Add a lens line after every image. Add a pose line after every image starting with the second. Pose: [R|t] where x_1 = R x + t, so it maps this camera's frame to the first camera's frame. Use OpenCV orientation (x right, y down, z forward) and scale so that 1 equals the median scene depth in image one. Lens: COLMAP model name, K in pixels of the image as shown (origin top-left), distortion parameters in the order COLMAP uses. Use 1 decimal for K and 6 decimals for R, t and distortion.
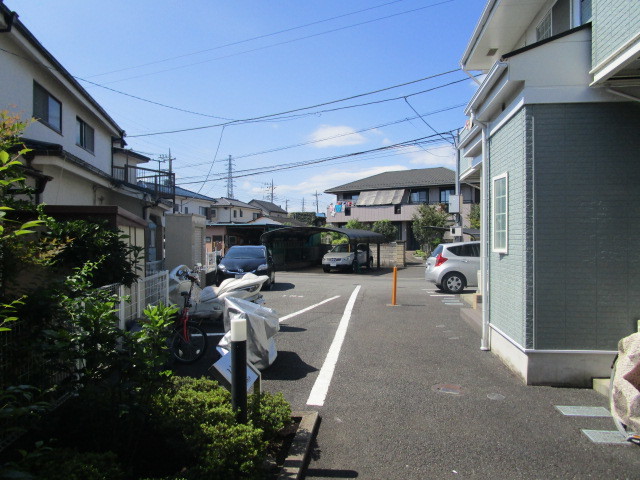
lens RADIAL K [[450.4, 0, 320.4], [0, 450.4, 242.7], [0, 0, 1]] dist [-0.029772, 0.005940]
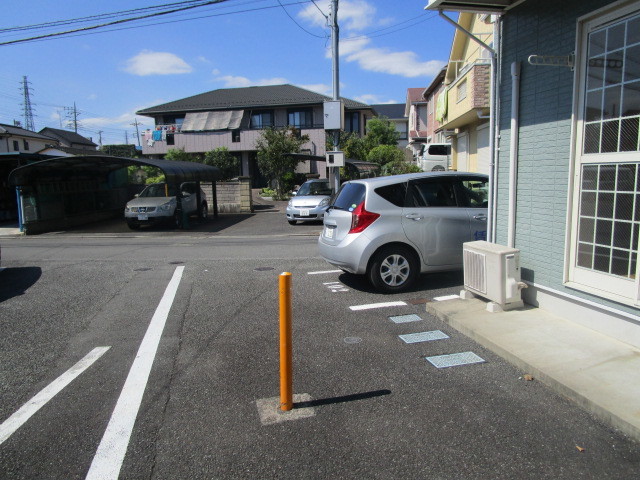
lens RADIAL K [[450.4, 0, 320.4], [0, 450.4, 242.7], [0, 0, 1]] dist [-0.029772, 0.005940]
pose [[0.935680, -0.072700, 0.345279, 0.028298], [0.023359, 0.989160, 0.144970, -0.000611], [-0.352076, -0.127580, 0.927236, 0.222162]]
